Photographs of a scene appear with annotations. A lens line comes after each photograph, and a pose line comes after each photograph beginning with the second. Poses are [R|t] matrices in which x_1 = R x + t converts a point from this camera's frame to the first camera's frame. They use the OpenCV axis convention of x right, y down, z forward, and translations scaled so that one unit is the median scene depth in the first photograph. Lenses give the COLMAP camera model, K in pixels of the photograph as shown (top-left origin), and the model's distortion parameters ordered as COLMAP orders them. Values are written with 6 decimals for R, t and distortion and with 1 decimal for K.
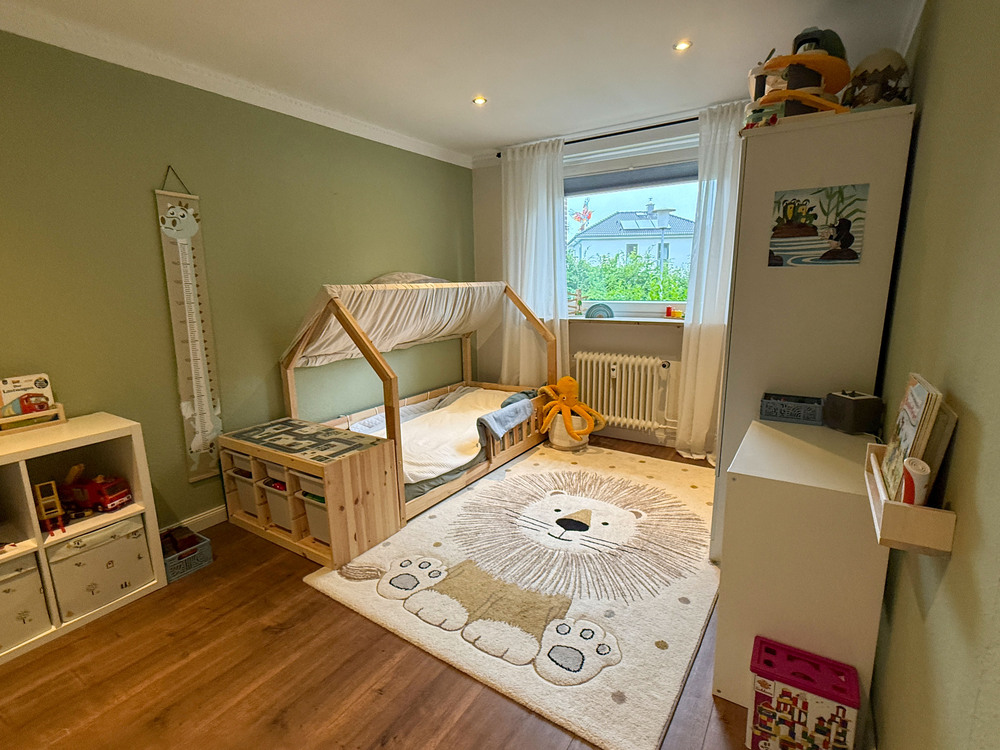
lens RADIAL K [[490.4, 0, 500.0], [0, 490.4, 375.0], [0, 0, 1]] dist [0.002064, 0.001328]
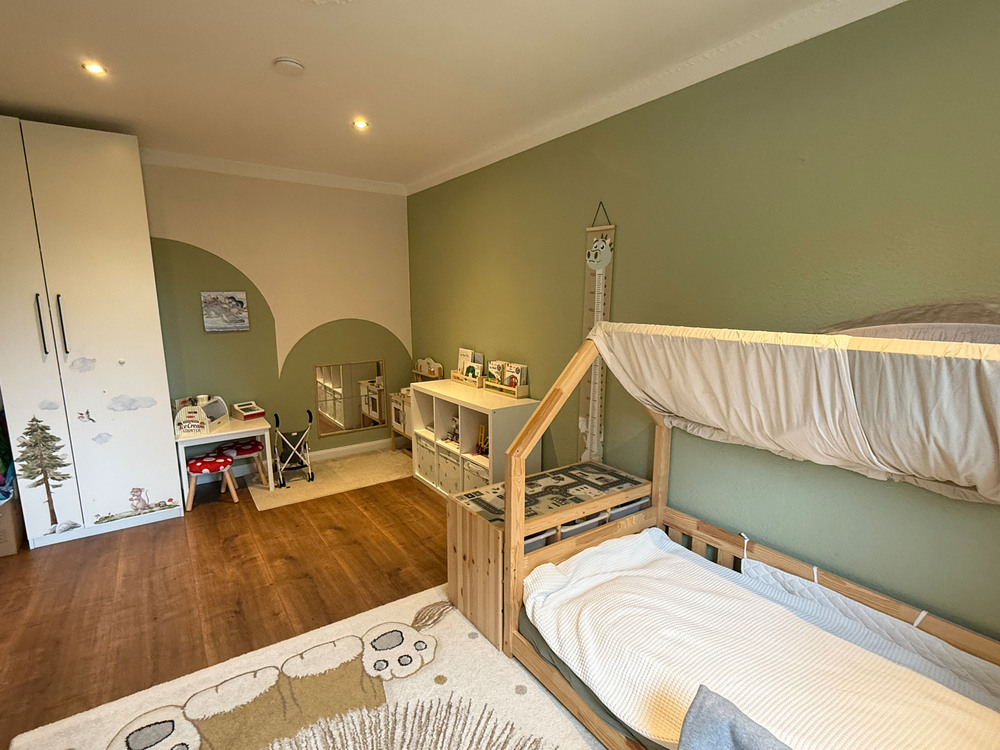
lens RADIAL K [[490.4, 0, 500.0], [0, 490.4, 375.0], [0, 0, 1]] dist [0.002064, 0.001328]
pose [[-0.375590, 0.165981, -0.911802, 0.434098], [-0.166166, 0.955830, 0.242442, -0.283208], [0.911768, 0.242569, -0.331420, 1.220206]]
